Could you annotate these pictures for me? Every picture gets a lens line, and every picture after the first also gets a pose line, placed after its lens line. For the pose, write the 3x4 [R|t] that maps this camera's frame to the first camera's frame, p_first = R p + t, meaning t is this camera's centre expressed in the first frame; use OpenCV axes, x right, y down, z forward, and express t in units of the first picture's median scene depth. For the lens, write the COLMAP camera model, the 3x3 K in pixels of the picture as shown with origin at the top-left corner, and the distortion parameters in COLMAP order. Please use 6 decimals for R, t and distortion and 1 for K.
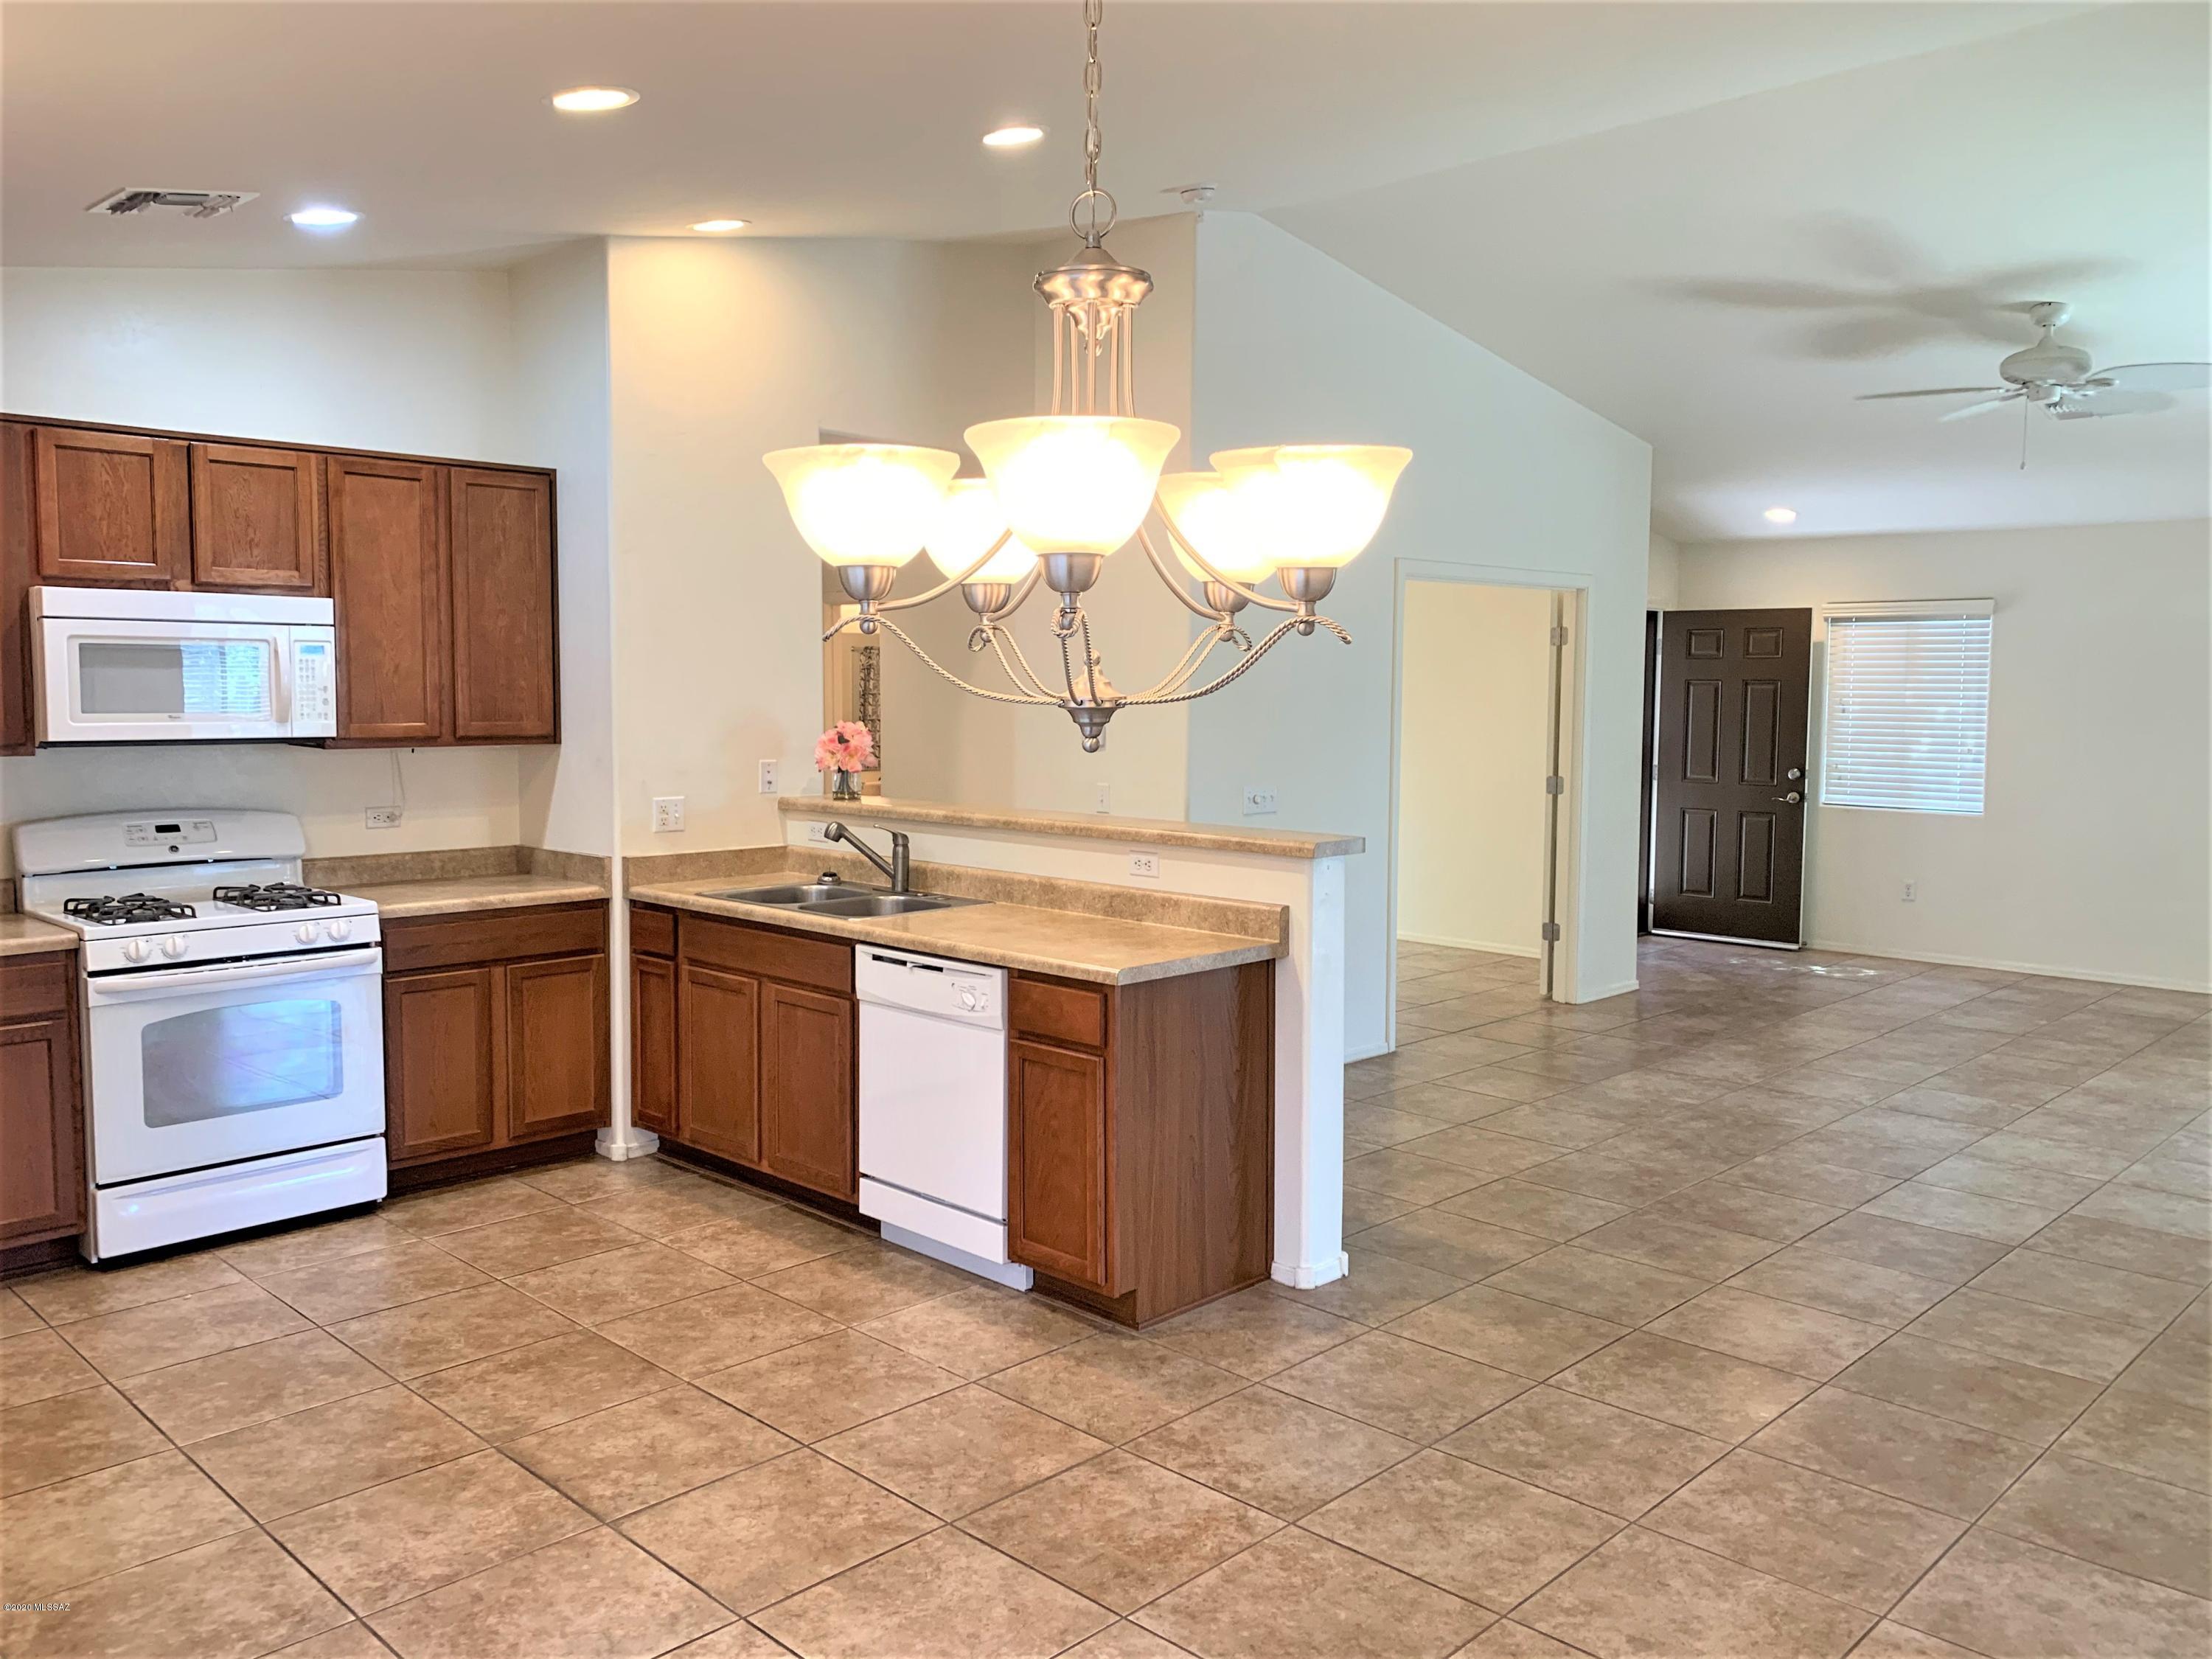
lens RADIAL K [[1695.1, 0, 1100.6], [0, 1695.1, 816.1], [0, 0, 1]] dist [0.027123, -0.012345]
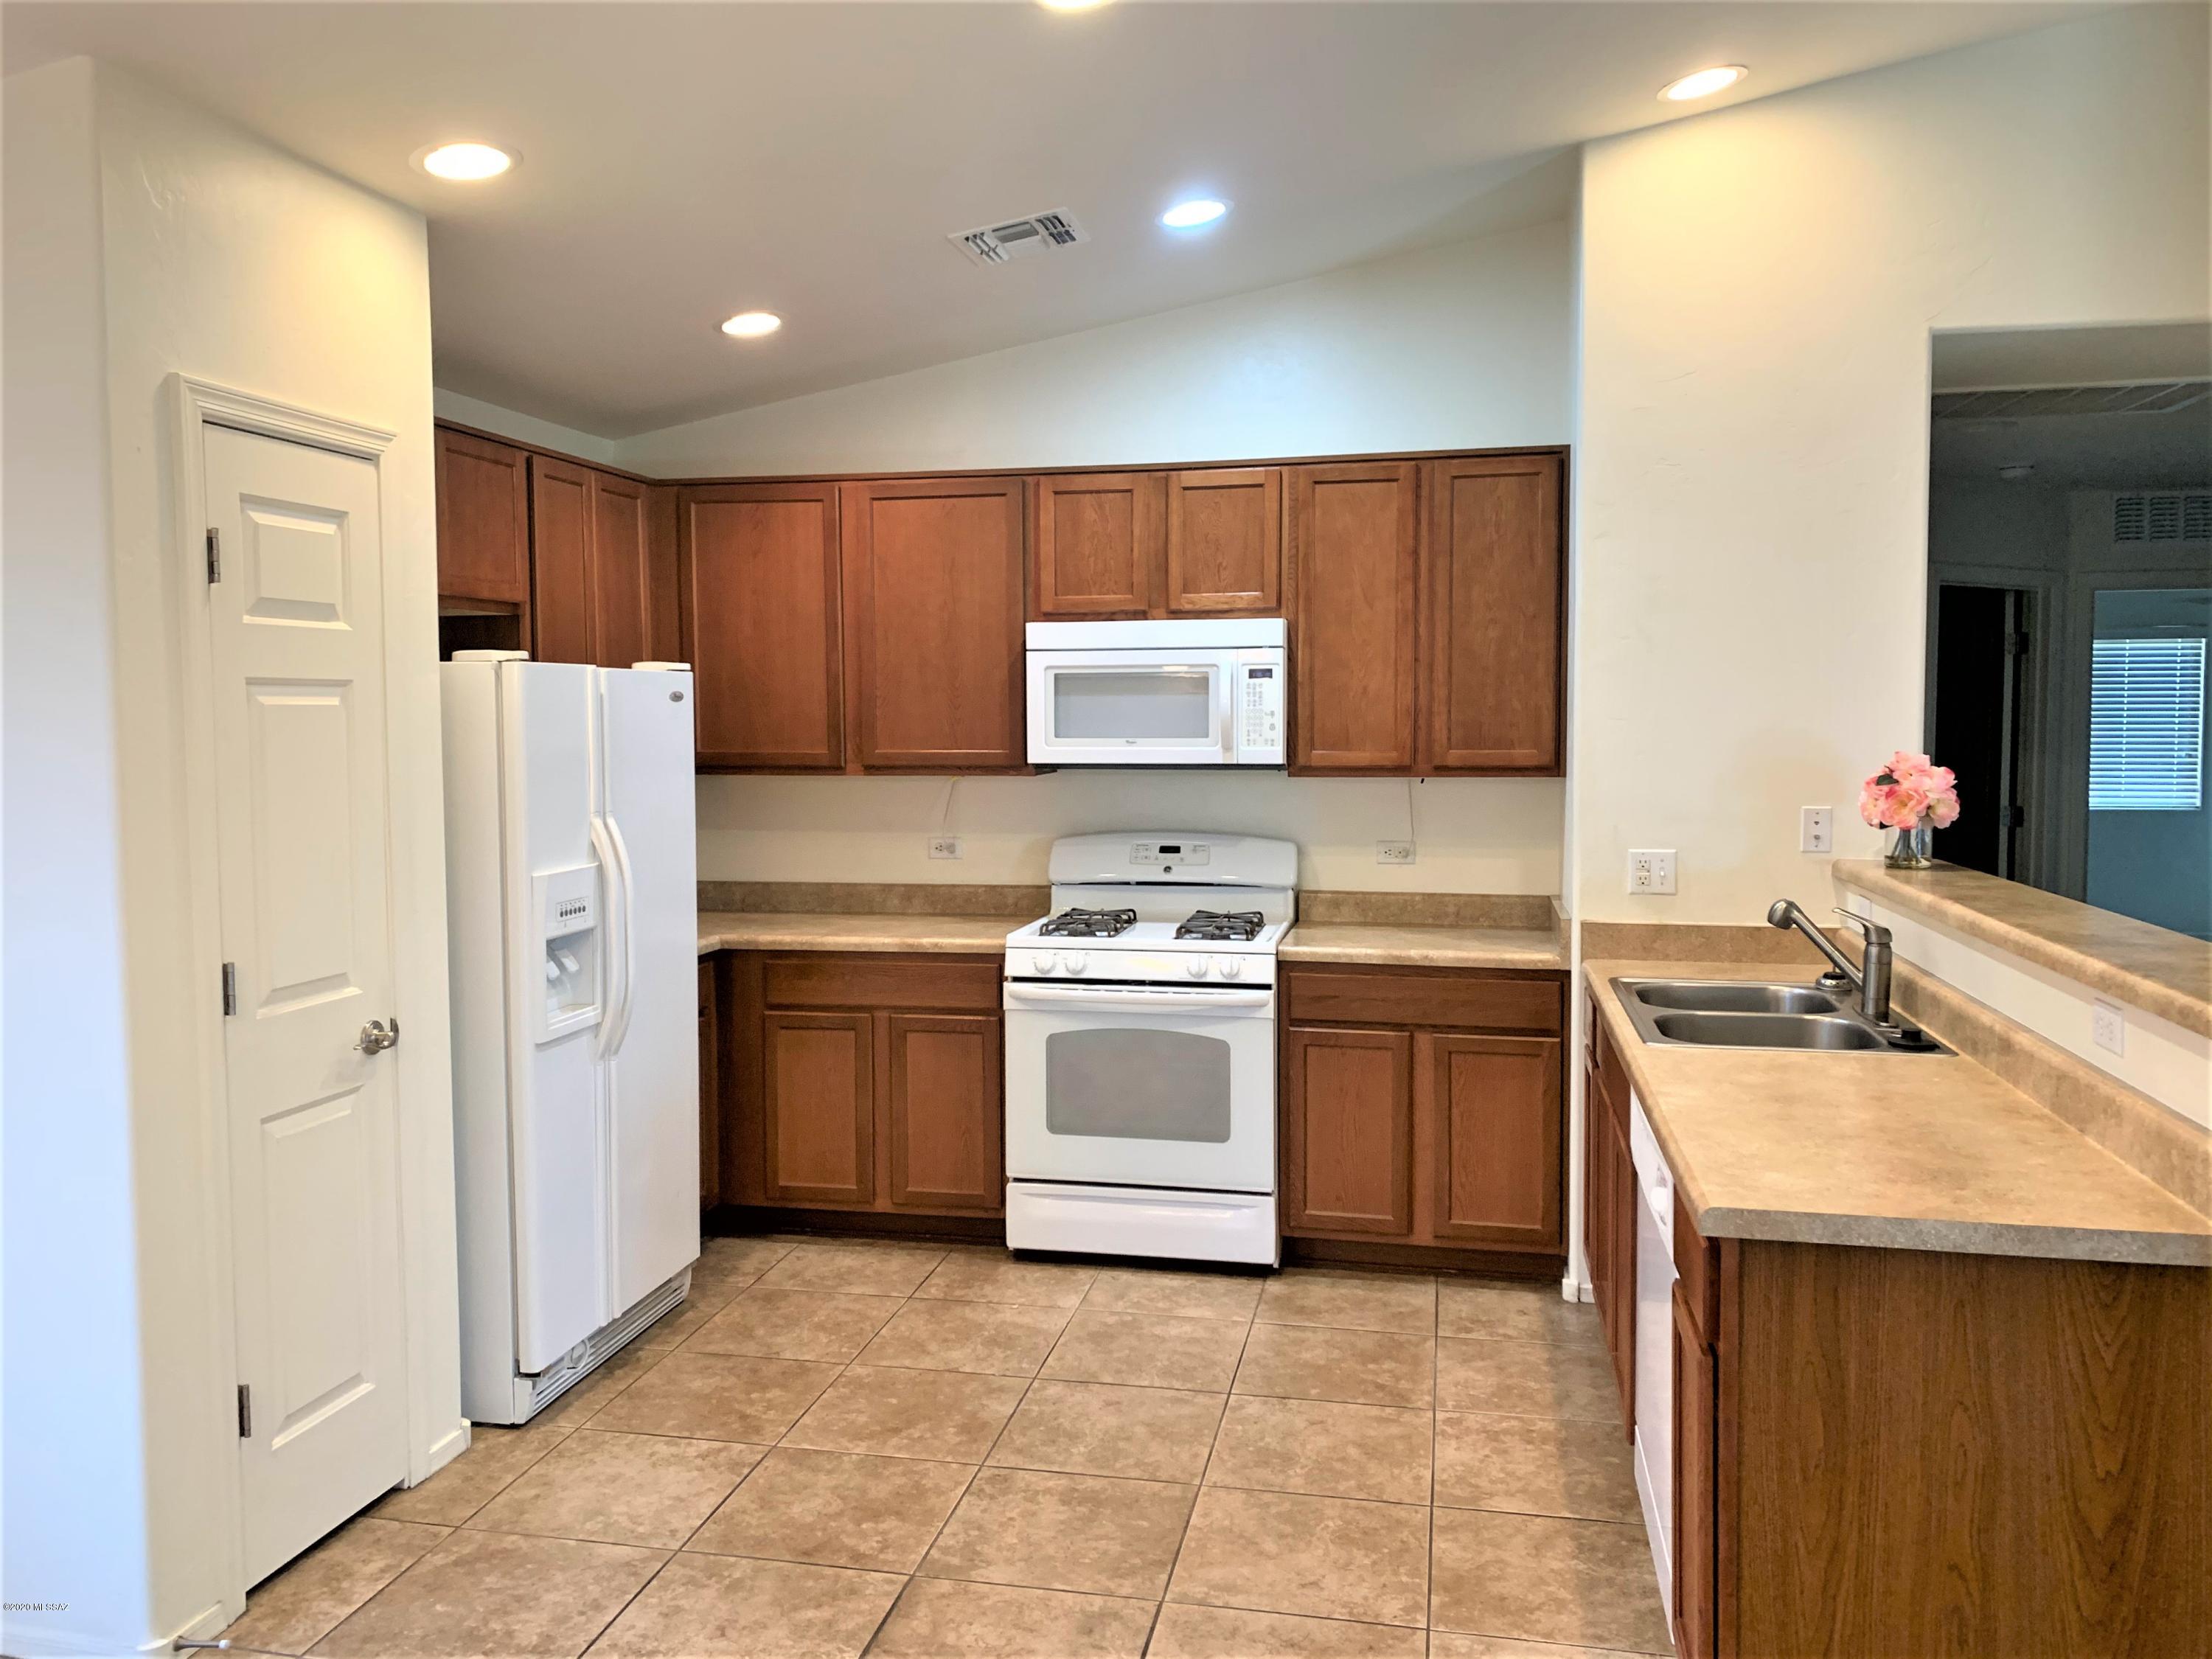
lens RADIAL K [[1691.1, 0, 1089.5], [0, 1691.1, 810.8], [0, 0, 1]] dist [0.071059, -0.076686]
pose [[0.534057, 0.040398, -0.844483, 0.298677], [-0.057012, 0.998305, 0.011701, -0.026377], [0.843524, 0.041897, 0.535455, 0.422312]]
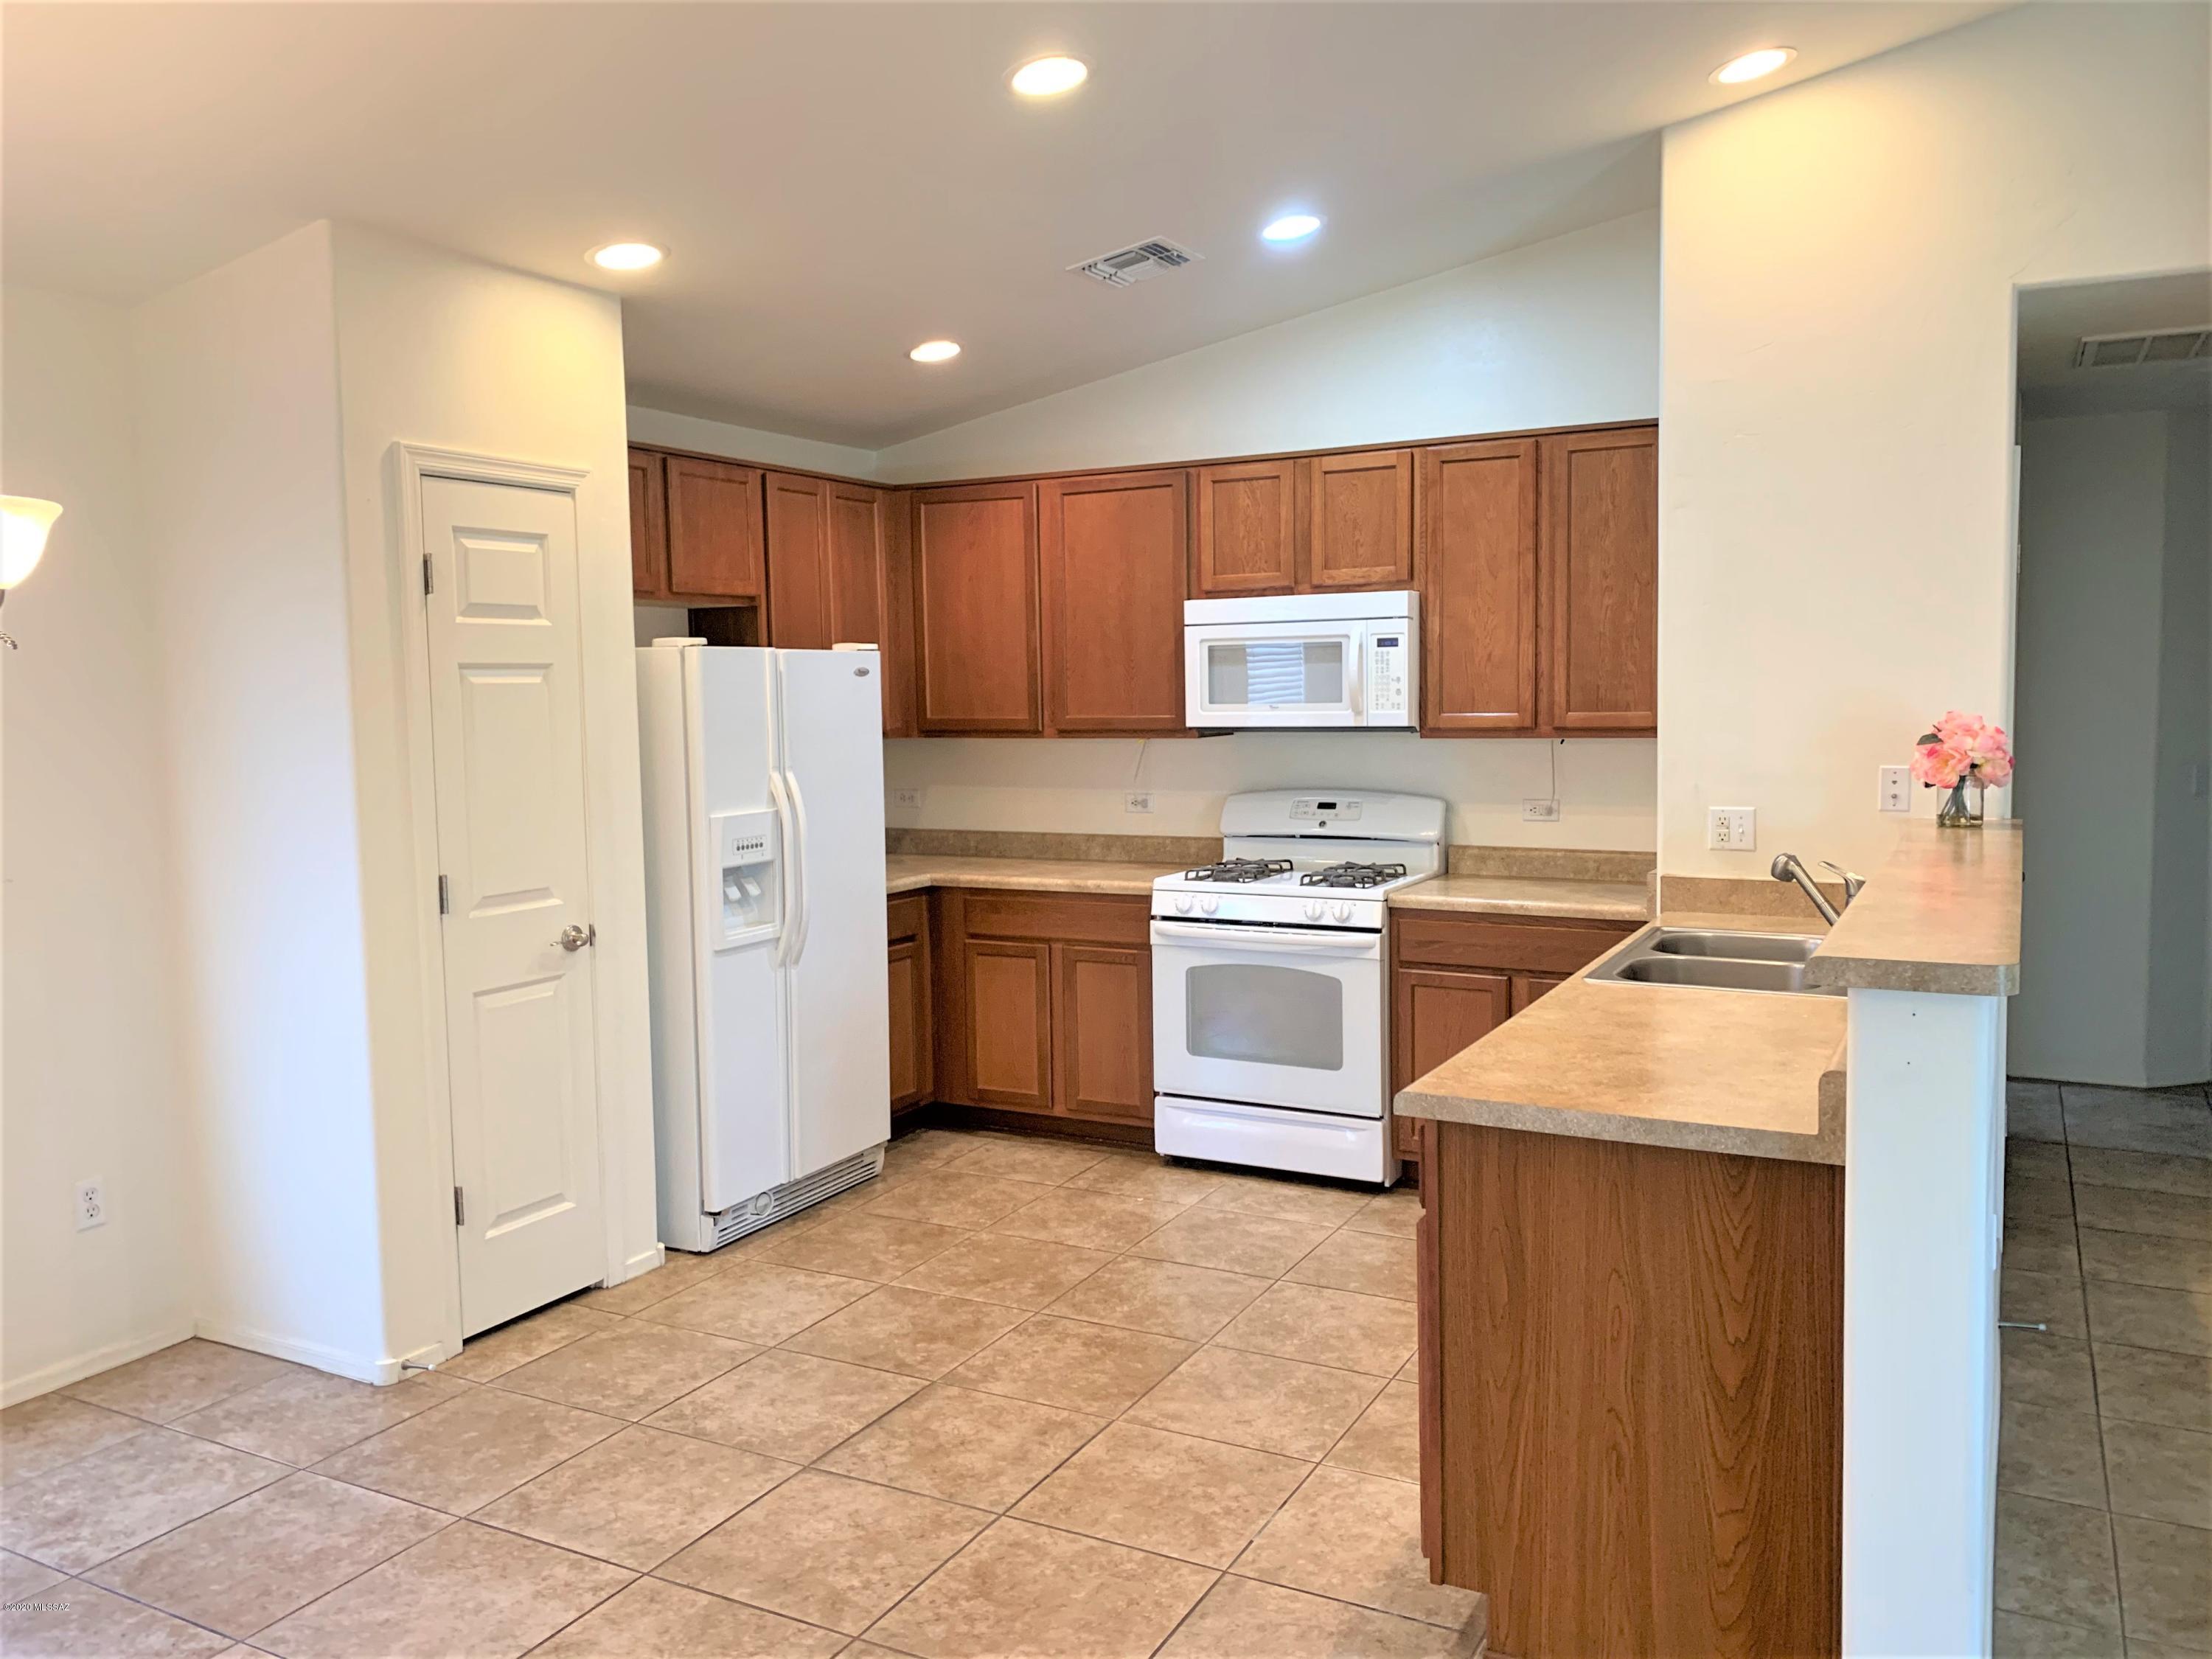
lens RADIAL K [[1689.7, 0, 1109.6], [0, 1689.7, 814.2], [0, 0, 1]] dist [0.145488, -0.346148]
pose [[0.284102, 0.064080, -0.956650, 0.495735], [-0.056118, 0.997165, 0.050128, -0.036156], [0.957150, 0.039444, 0.286892, 0.558226]]
